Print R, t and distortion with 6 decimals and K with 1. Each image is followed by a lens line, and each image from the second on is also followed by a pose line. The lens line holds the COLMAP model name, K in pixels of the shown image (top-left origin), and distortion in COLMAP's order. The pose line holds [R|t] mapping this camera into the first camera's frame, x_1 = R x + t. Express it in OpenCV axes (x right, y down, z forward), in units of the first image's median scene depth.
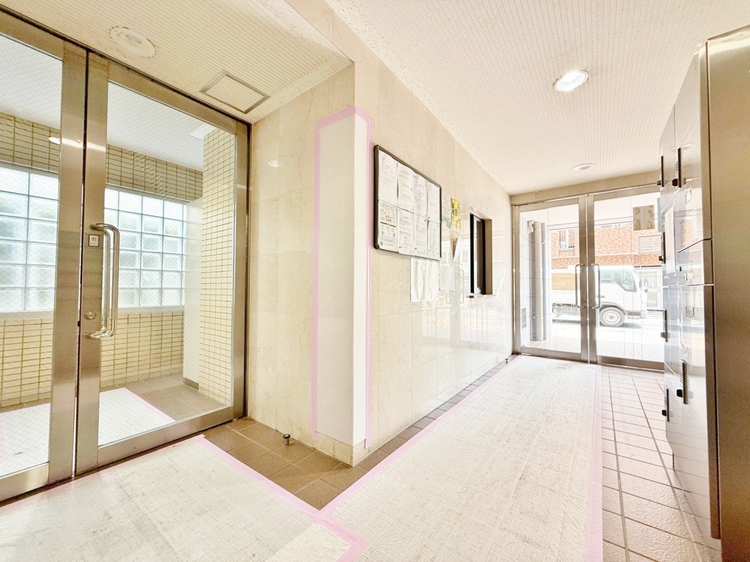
lens RADIAL K [[297.9, 0, 375.5], [0, 297.9, 281.3], [0, 0, 1]] dist [0.001334, 0.000086]
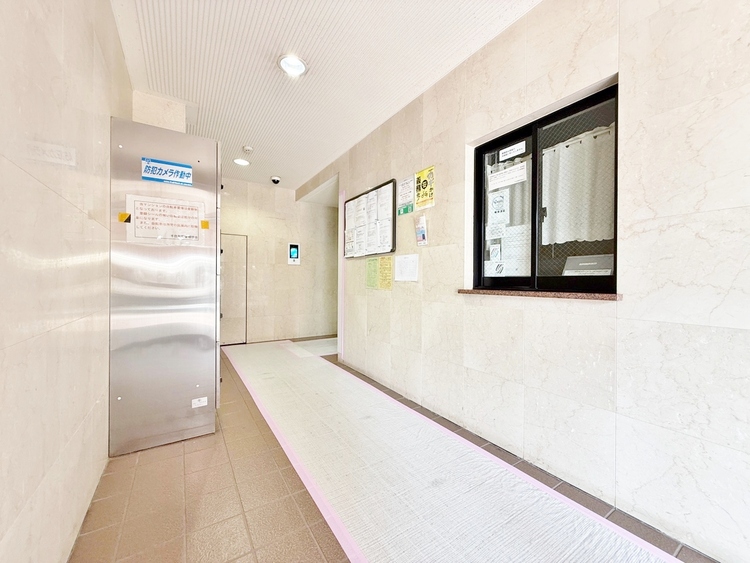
lens RADIAL K [[297.7, 0, 374.5], [0, 297.7, 281.1], [0, 0, 1]] dist [0.002128, 0.000268]
pose [[-0.342682, -0.000882, -0.939451, 1.429996], [0.015807, 0.999853, -0.006705, 0.042826], [0.939318, -0.017148, -0.342618, 1.529787]]
